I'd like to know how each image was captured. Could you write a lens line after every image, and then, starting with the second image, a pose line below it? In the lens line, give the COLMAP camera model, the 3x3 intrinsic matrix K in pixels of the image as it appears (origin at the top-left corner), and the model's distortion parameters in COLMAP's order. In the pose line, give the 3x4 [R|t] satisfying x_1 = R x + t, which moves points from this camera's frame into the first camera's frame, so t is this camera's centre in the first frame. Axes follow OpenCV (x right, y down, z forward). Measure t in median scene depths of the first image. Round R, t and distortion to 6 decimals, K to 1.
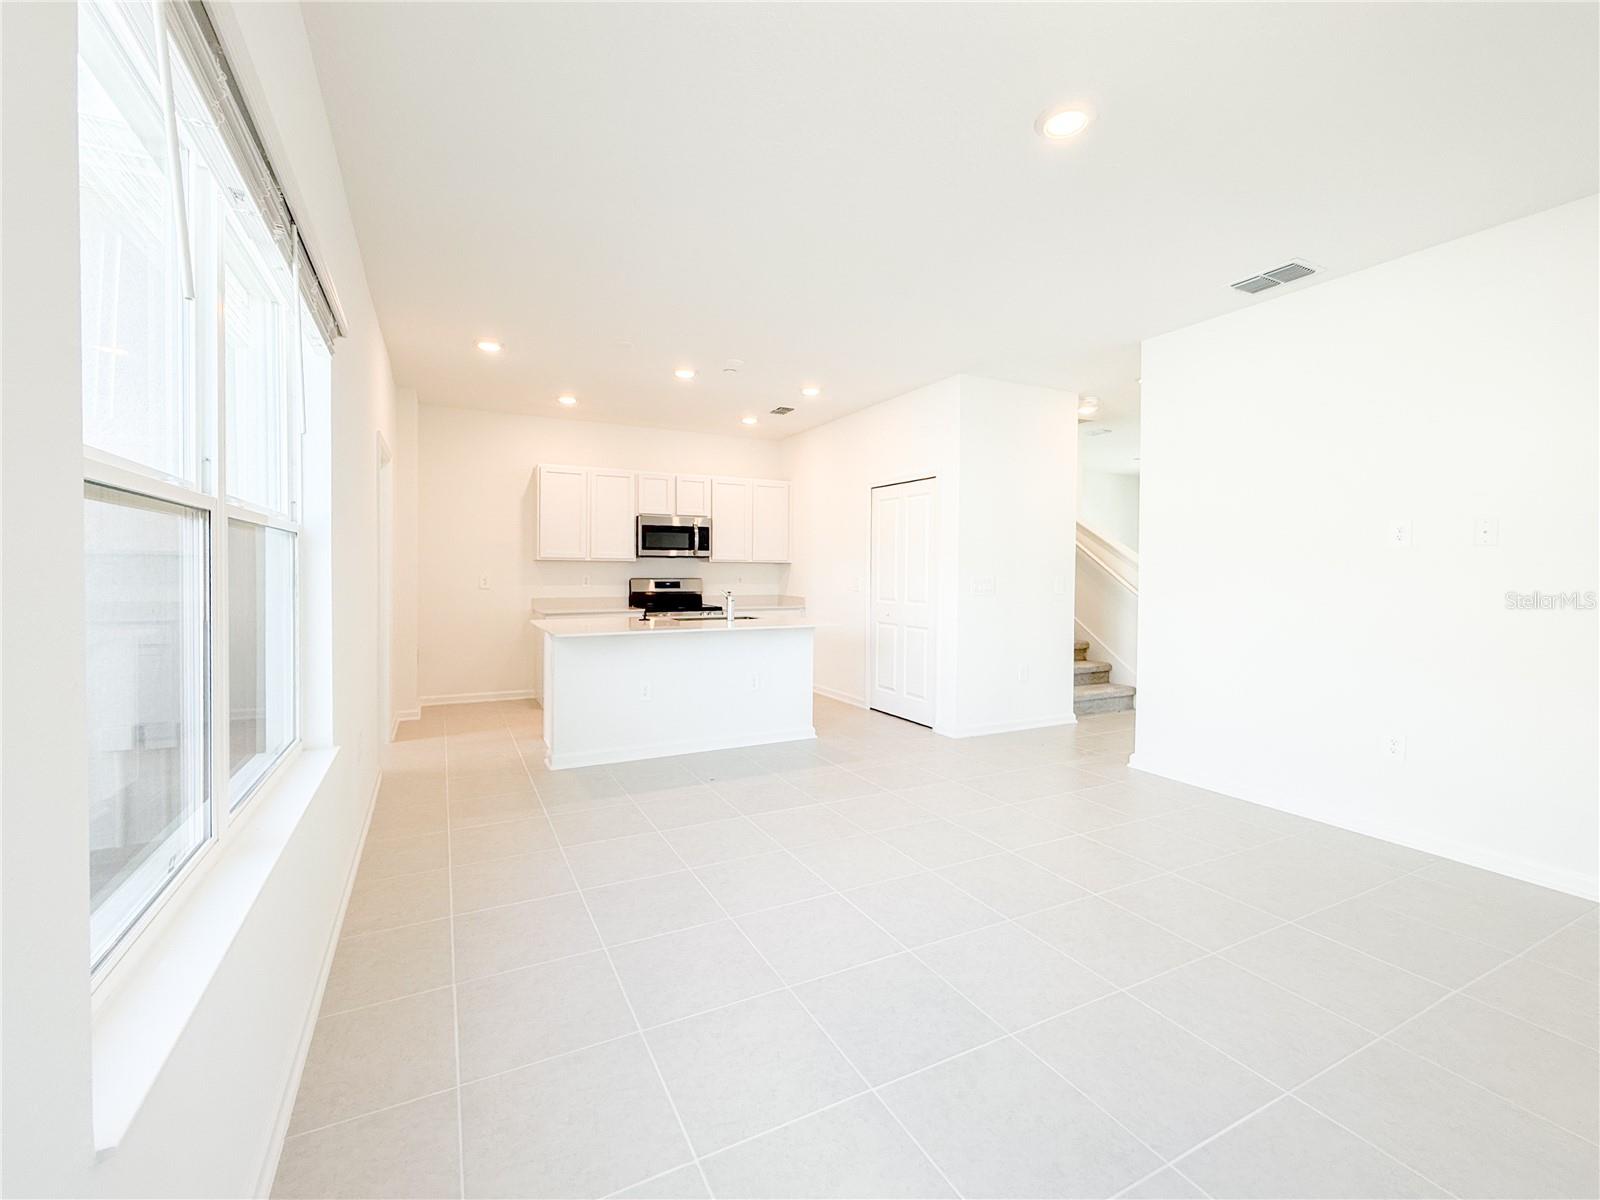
lens RADIAL K [[655.8, 0, 801.7], [0, 655.8, 574.0], [0, 0, 1]] dist [0.001143, 0.000056]
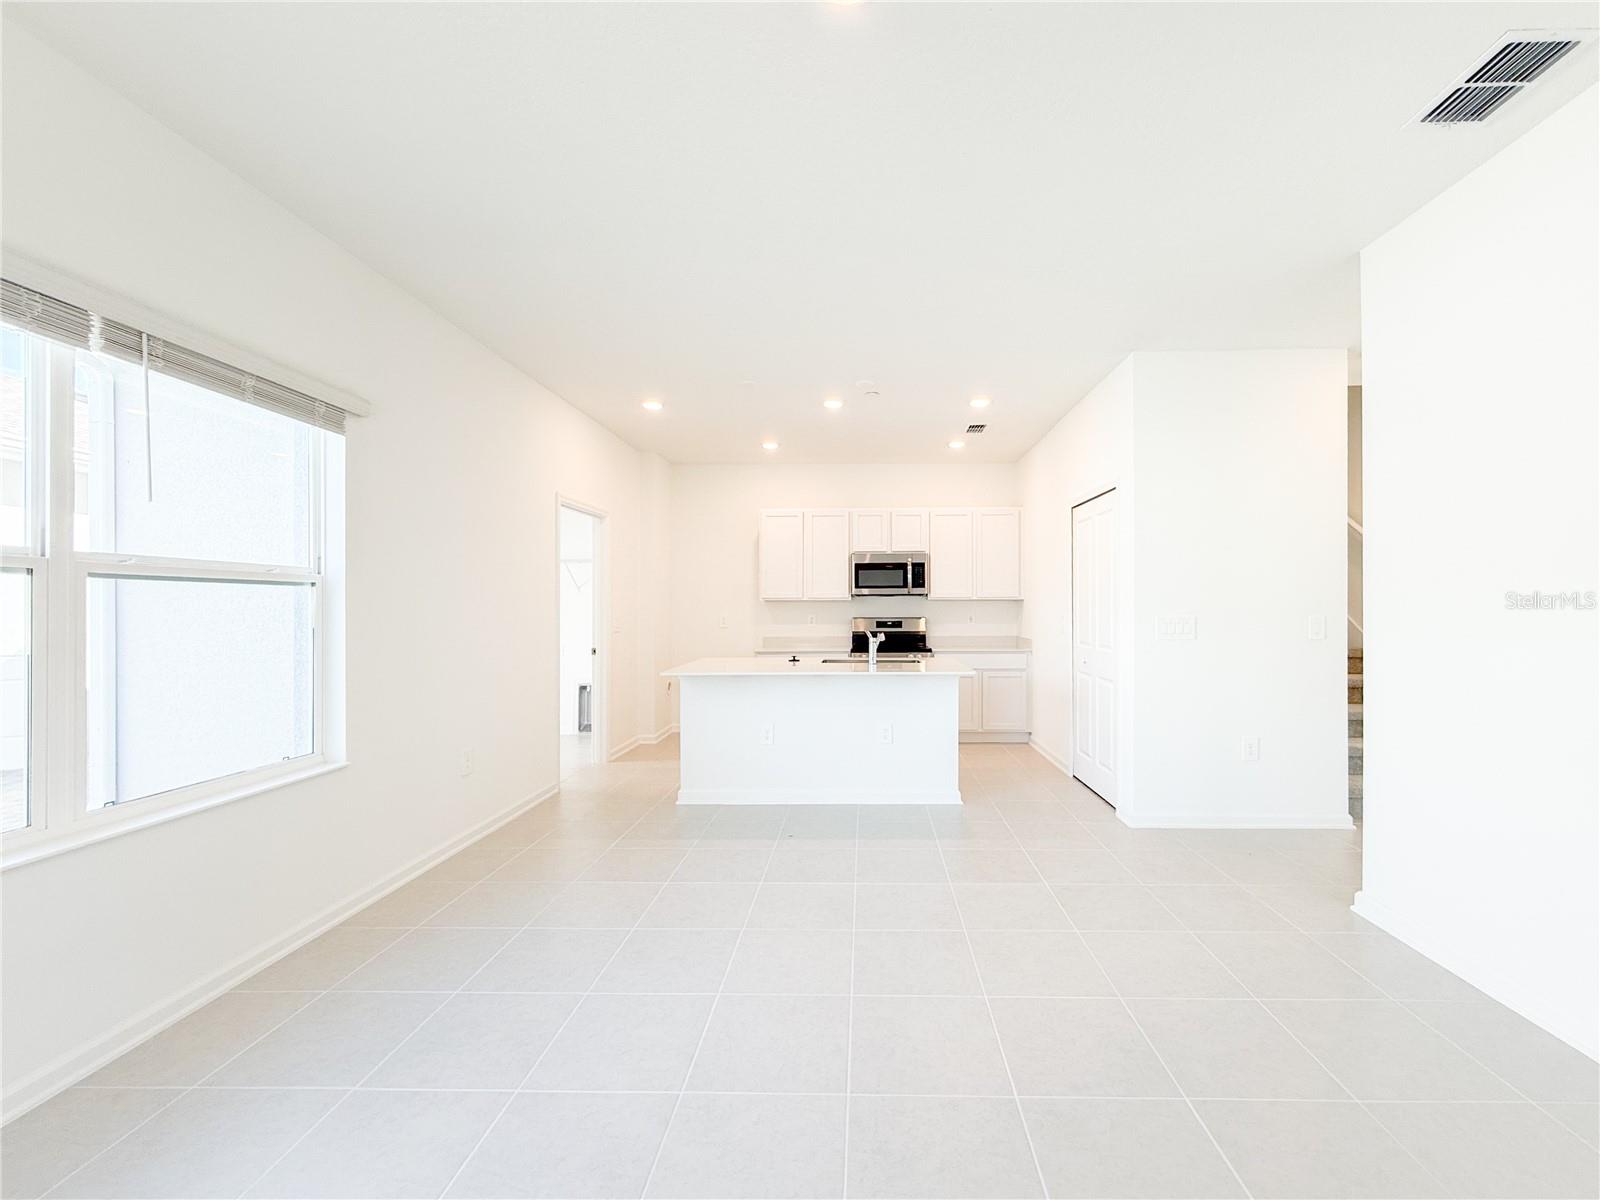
lens RADIAL K [[671.2, 0, 800.0], [0, 671.2, 600.0], [0, 0, 1]] dist [0.000355, -0.000040]
pose [[0.890034, -0.014601, -0.455661, 0.138475], [0.006084, 0.999778, -0.020153, -0.000261], [0.455854, 0.015165, 0.889925, 0.070358]]
